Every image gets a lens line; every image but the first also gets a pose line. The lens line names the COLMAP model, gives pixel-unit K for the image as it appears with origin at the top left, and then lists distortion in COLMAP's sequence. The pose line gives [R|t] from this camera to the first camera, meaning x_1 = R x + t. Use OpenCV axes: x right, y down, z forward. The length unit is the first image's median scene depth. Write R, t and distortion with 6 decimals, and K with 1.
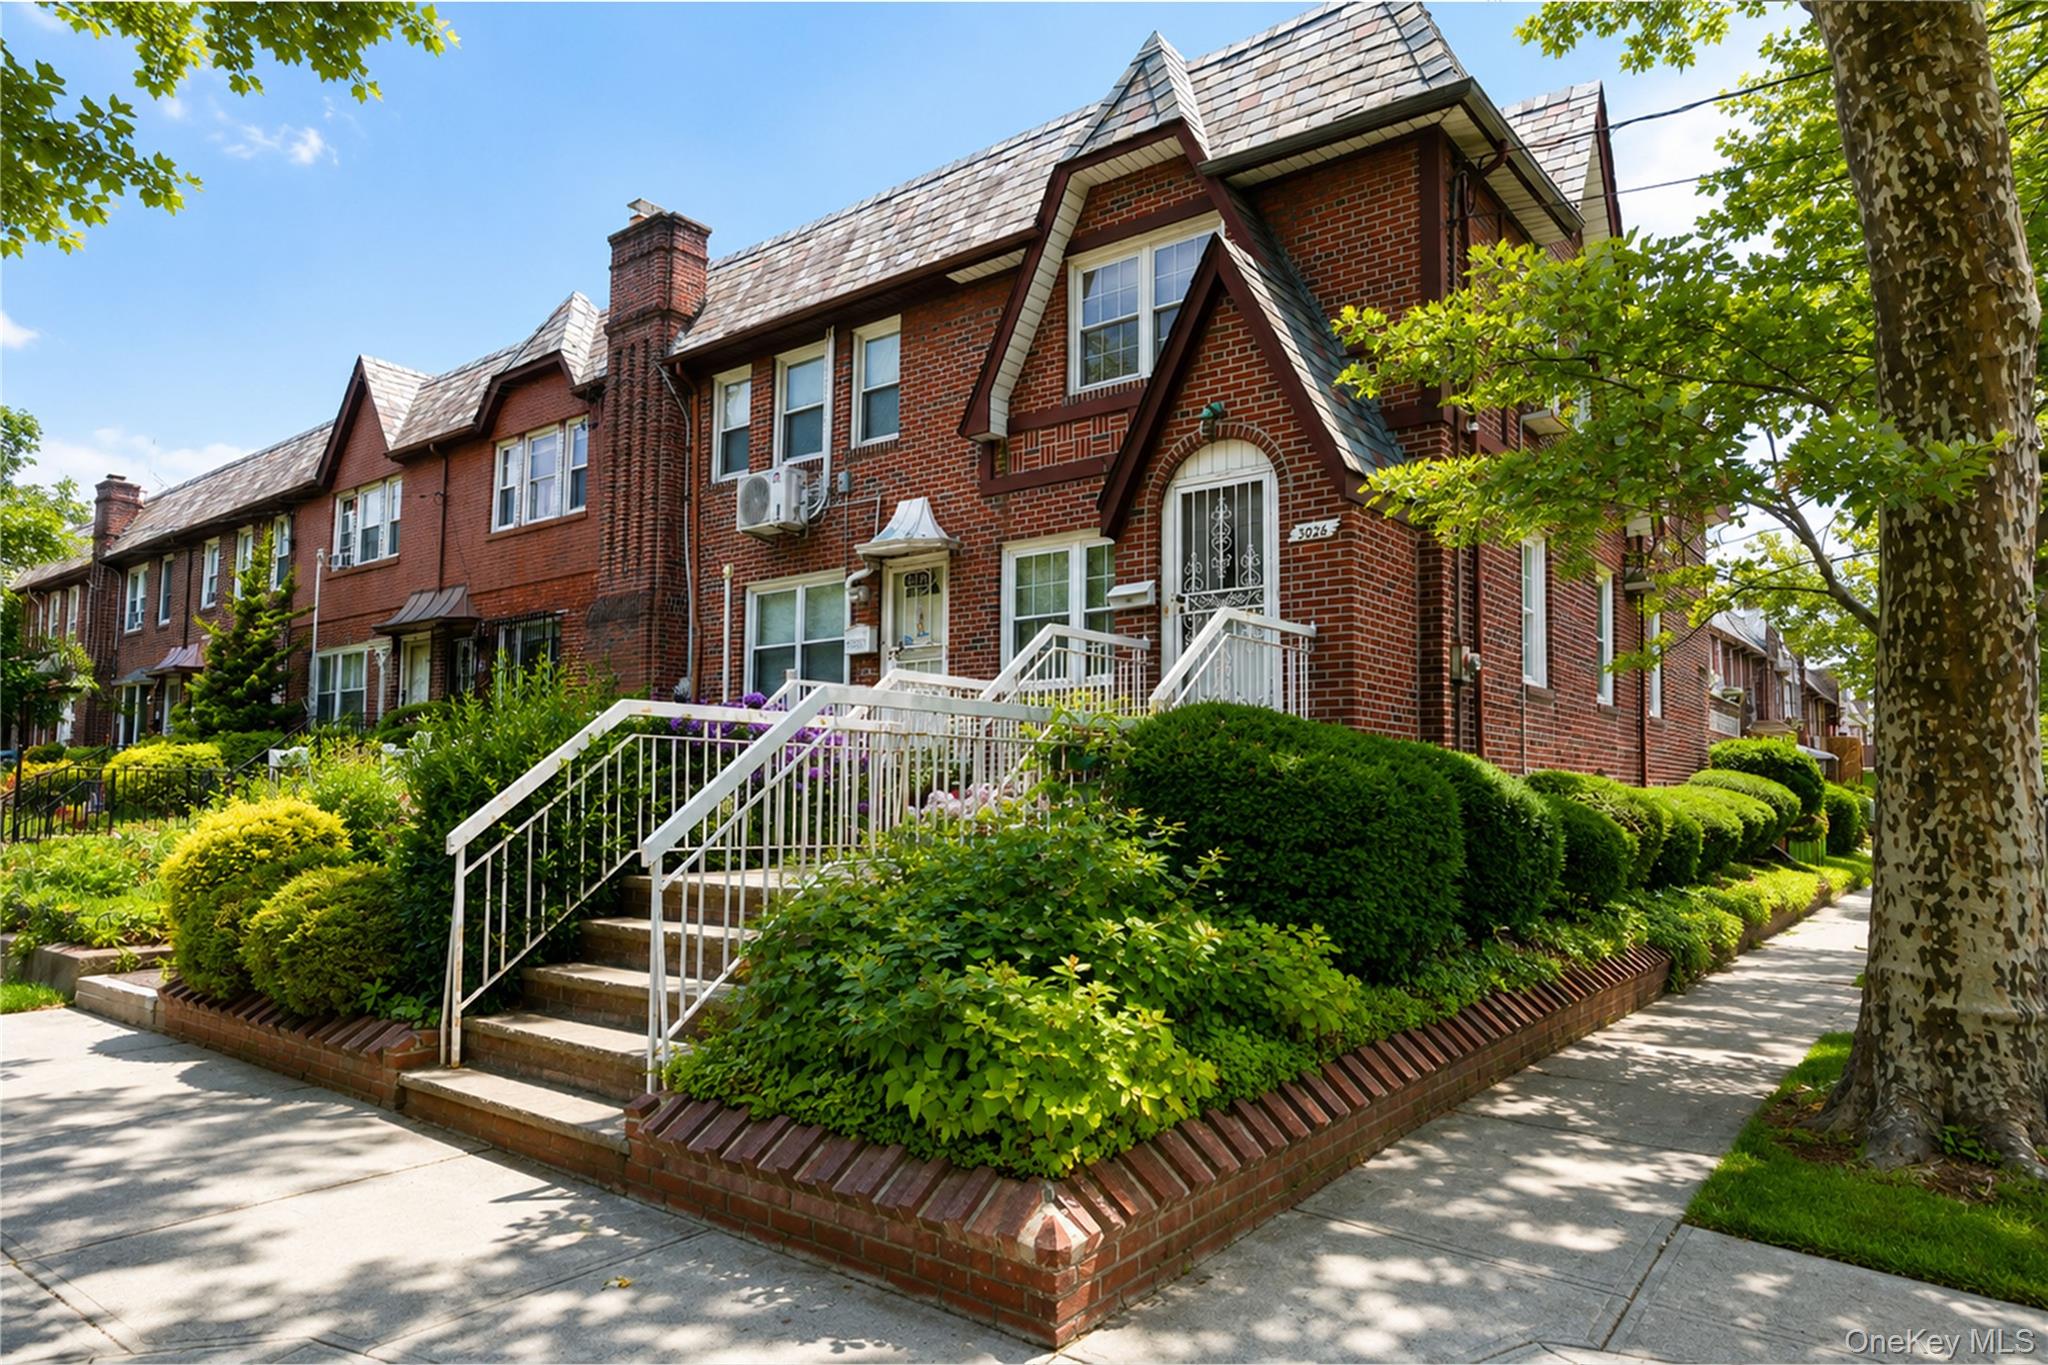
lens RADIAL K [[1223.0, 0, 1024.0], [0, 1223.0, 682.5], [0, 0, 1]] dist [0.002655, 0.000579]
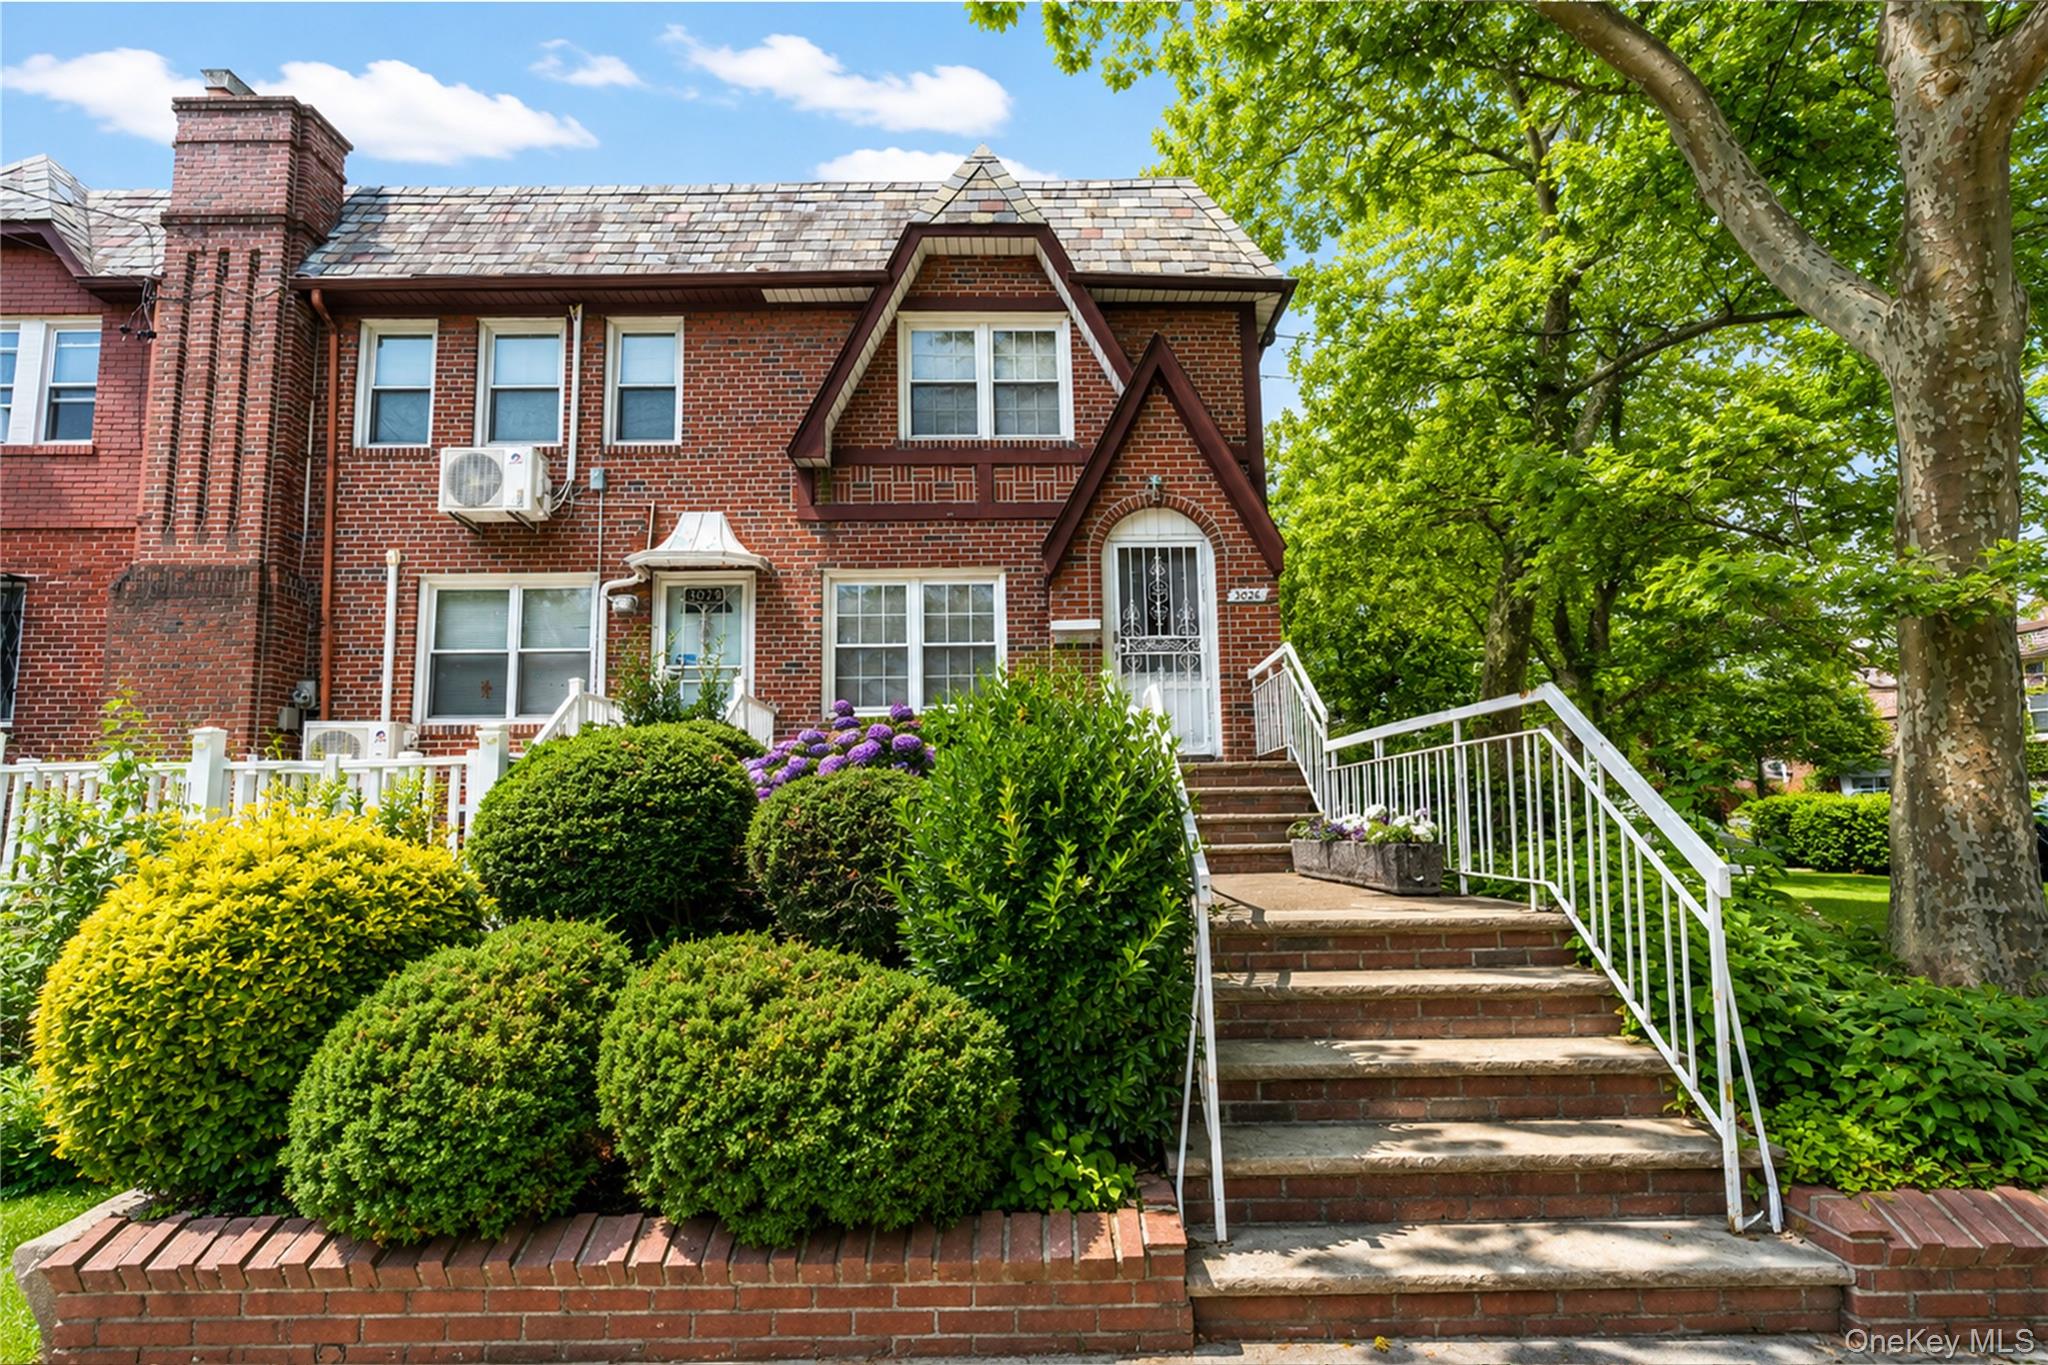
lens RADIAL K [[937.3, 0, 1022.5], [0, 937.3, 724.2], [0, 0, 1]] dist [0.002386, -0.000115]
pose [[0.786938, 0.043758, 0.615479, -0.328348], [-0.040294, 0.998997, -0.019506, 0.020732], [-0.615715, -0.009450, 0.787912, 0.256336]]
